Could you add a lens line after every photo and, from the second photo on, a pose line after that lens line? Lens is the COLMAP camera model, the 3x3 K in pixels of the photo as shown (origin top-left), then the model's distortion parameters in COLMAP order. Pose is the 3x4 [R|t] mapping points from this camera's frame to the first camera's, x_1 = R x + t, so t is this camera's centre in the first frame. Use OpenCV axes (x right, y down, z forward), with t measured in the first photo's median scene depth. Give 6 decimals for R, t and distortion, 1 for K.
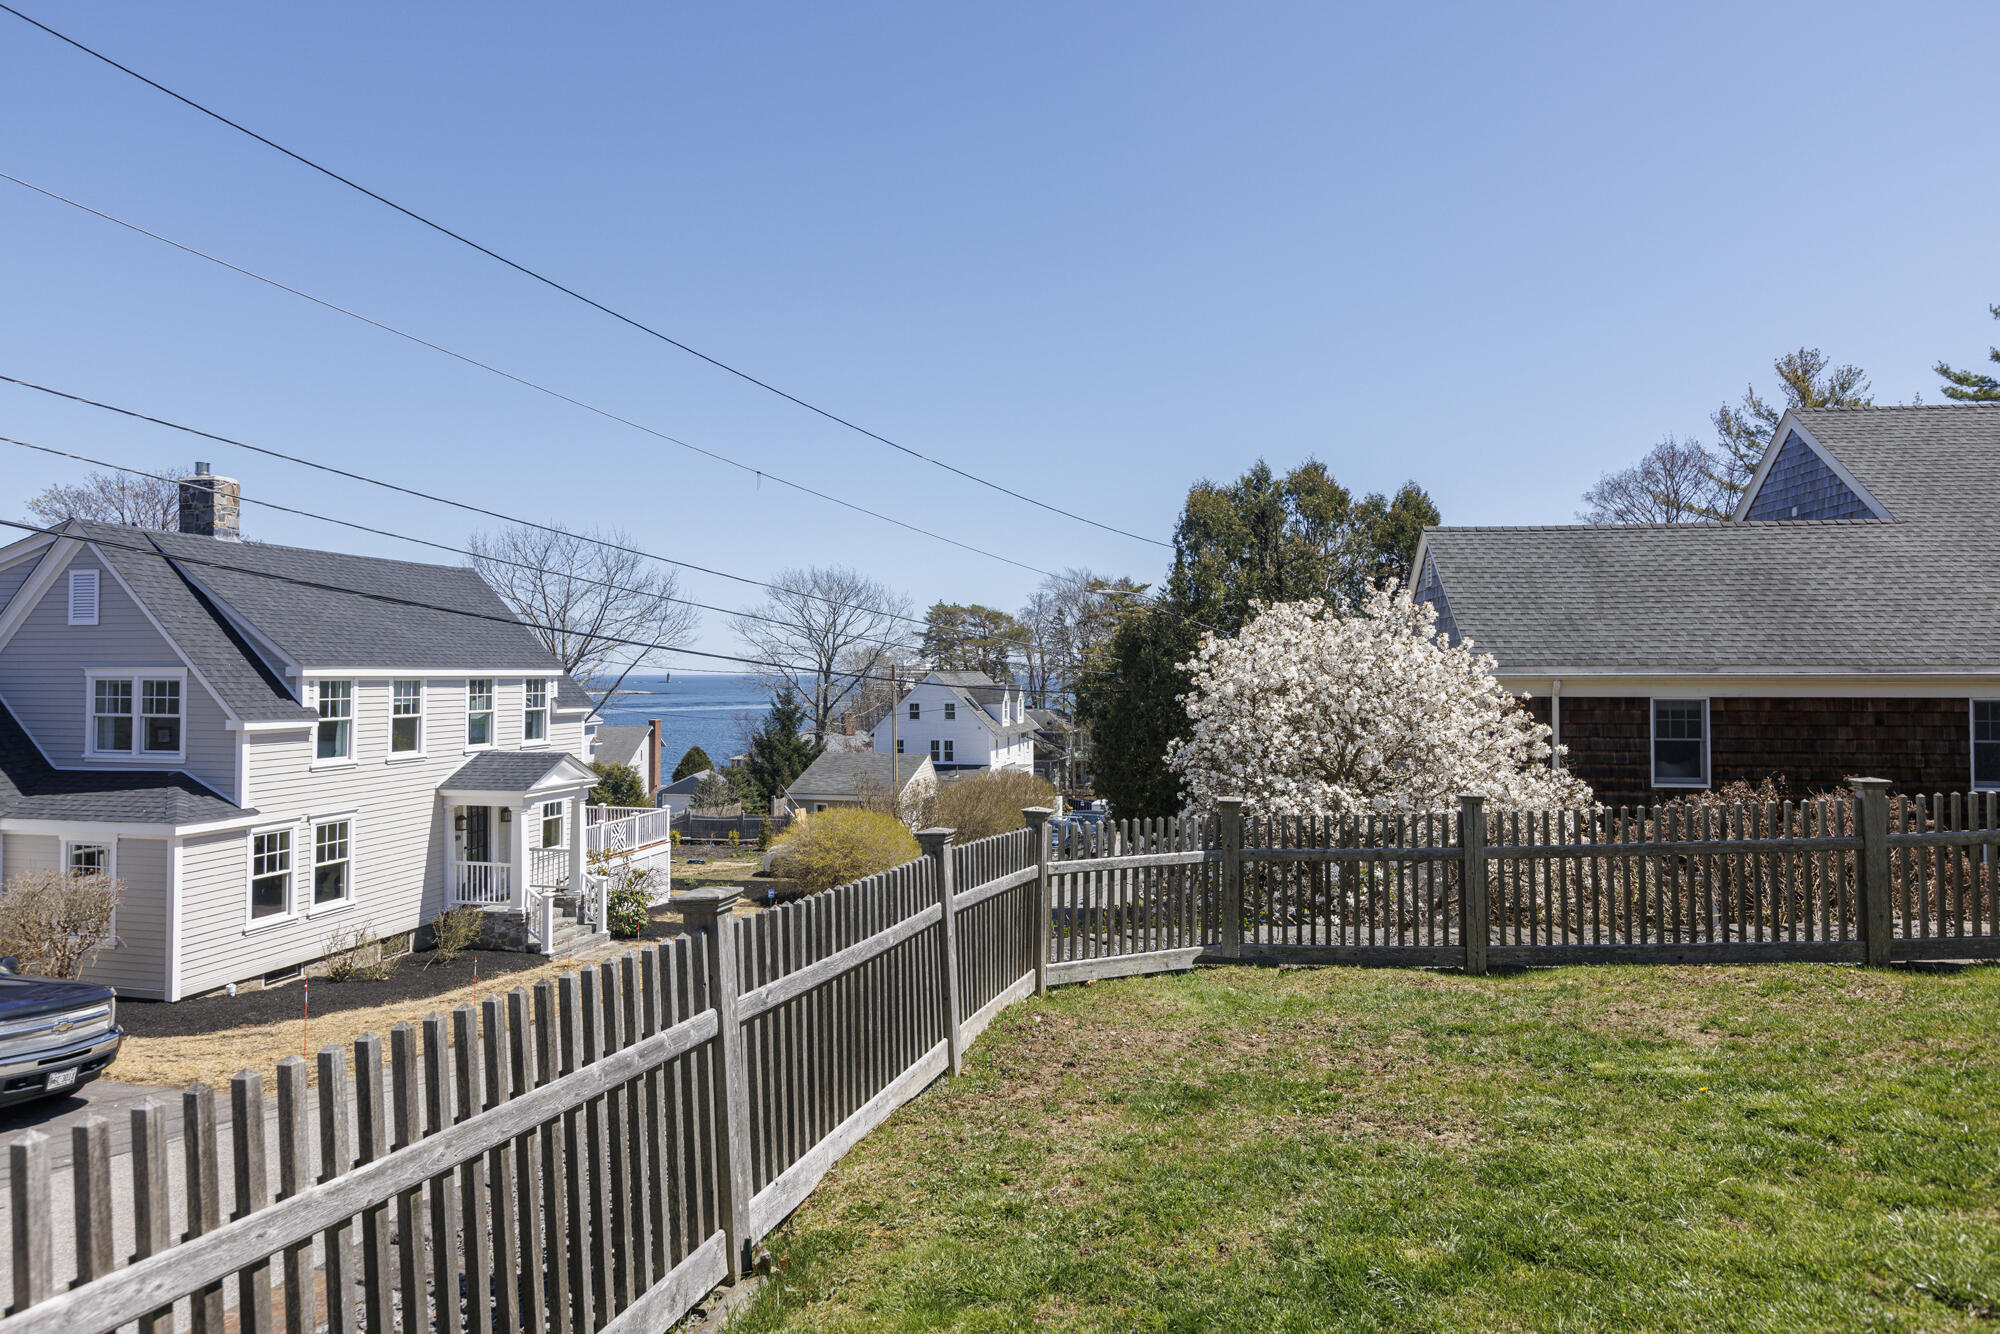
lens RADIAL K [[1348.2, 0, 1023.3], [0, 1348.2, 634.5], [0, 0, 1]] dist [-0.001280, -0.000840]
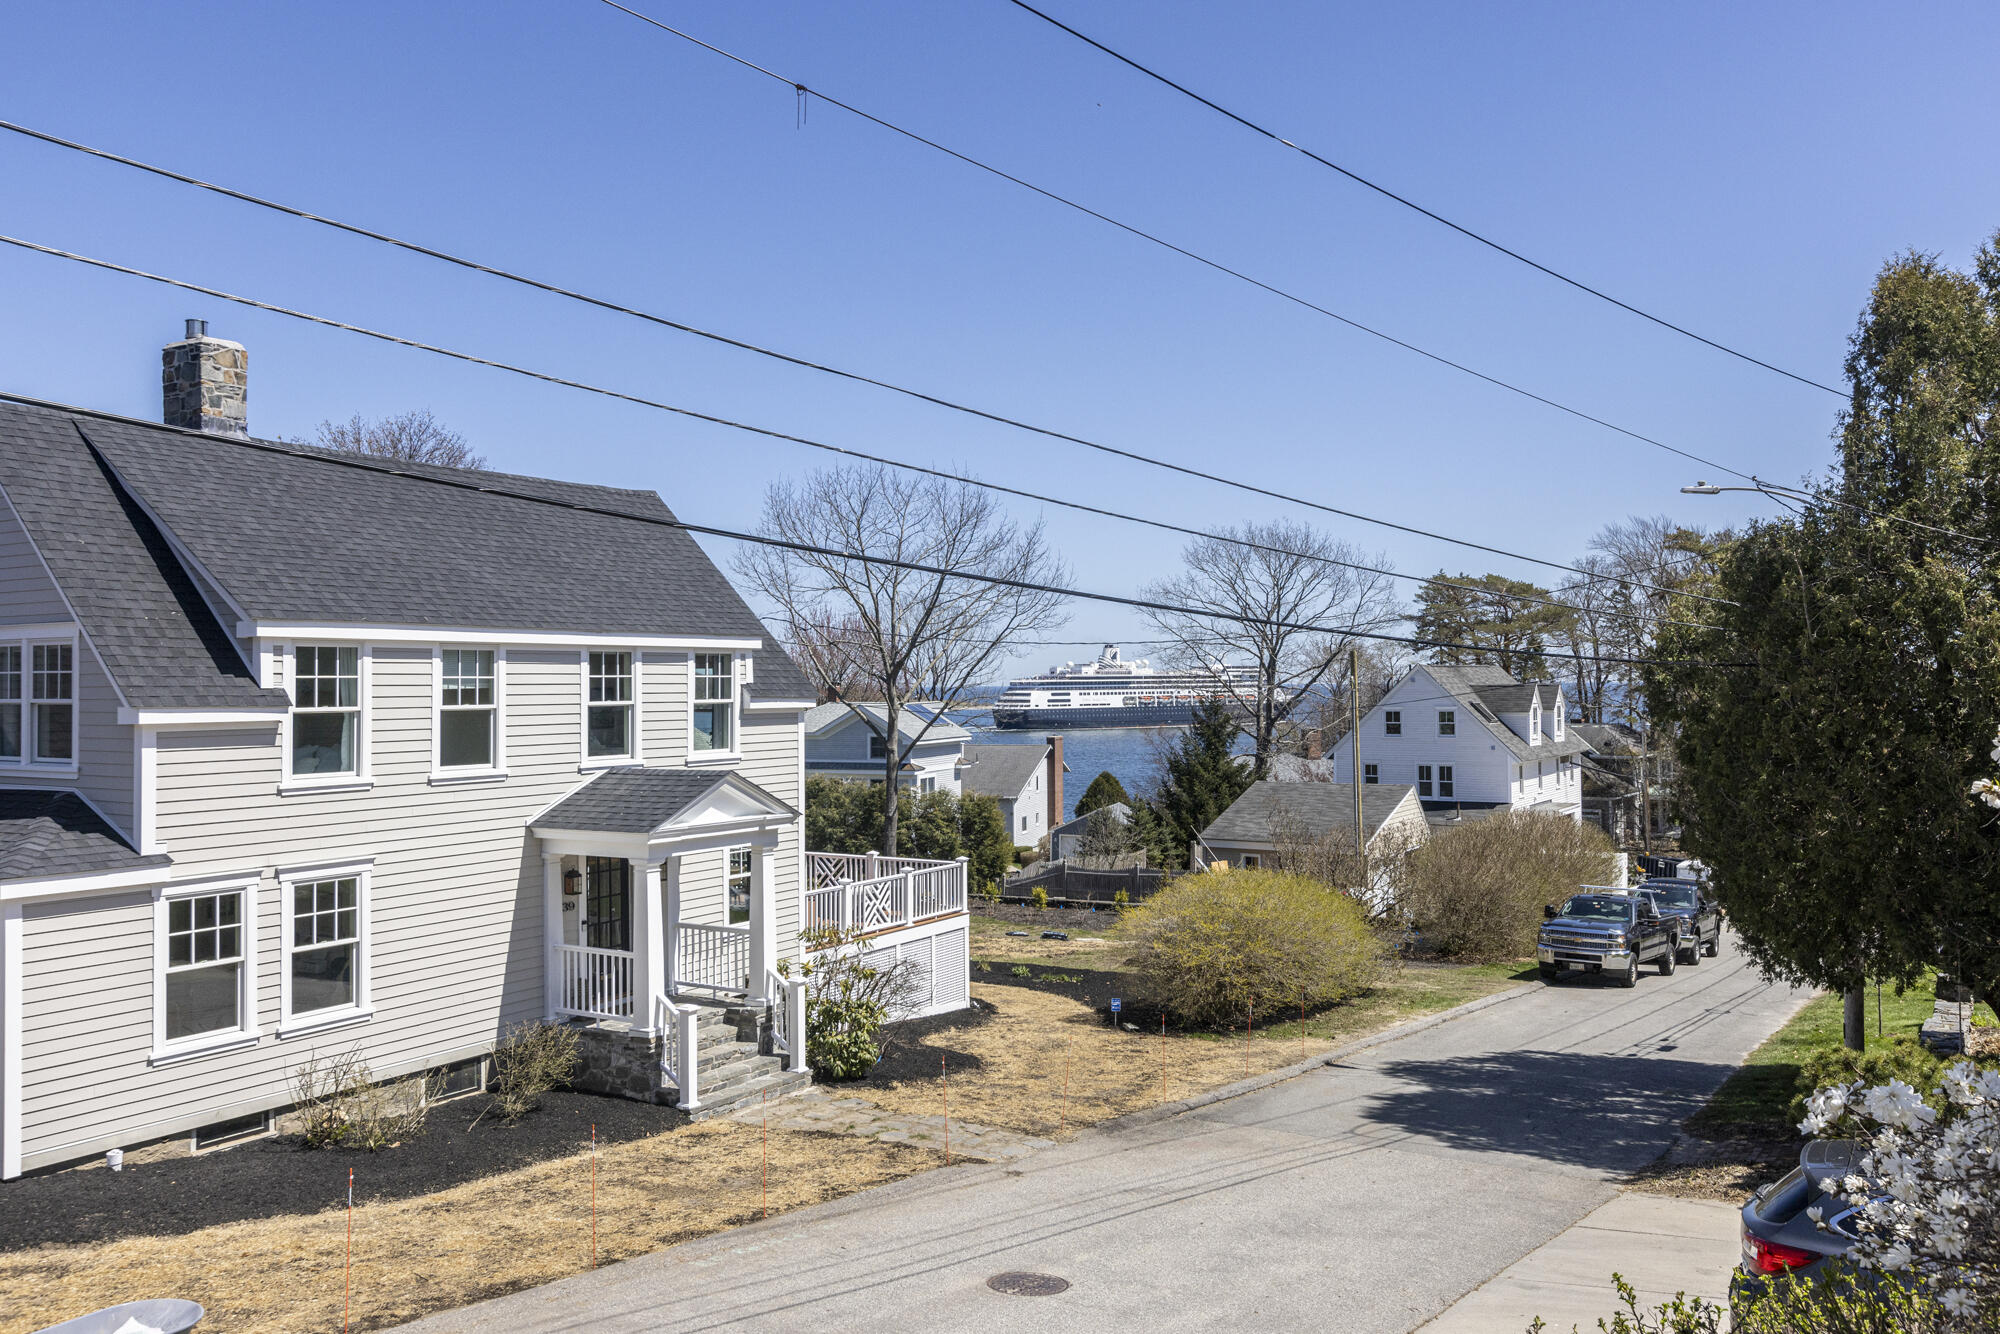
lens RADIAL K [[1592.0, 0, 1000.0], [0, 1592.0, 667.0], [0, 0, 1]] dist [0.006592, -0.003377]
pose [[0.939772, -0.012509, -0.341574, 0.018372], [0.017190, 0.999795, 0.010681, 0.037774], [0.341371, -0.015910, 0.939794, 0.394199]]
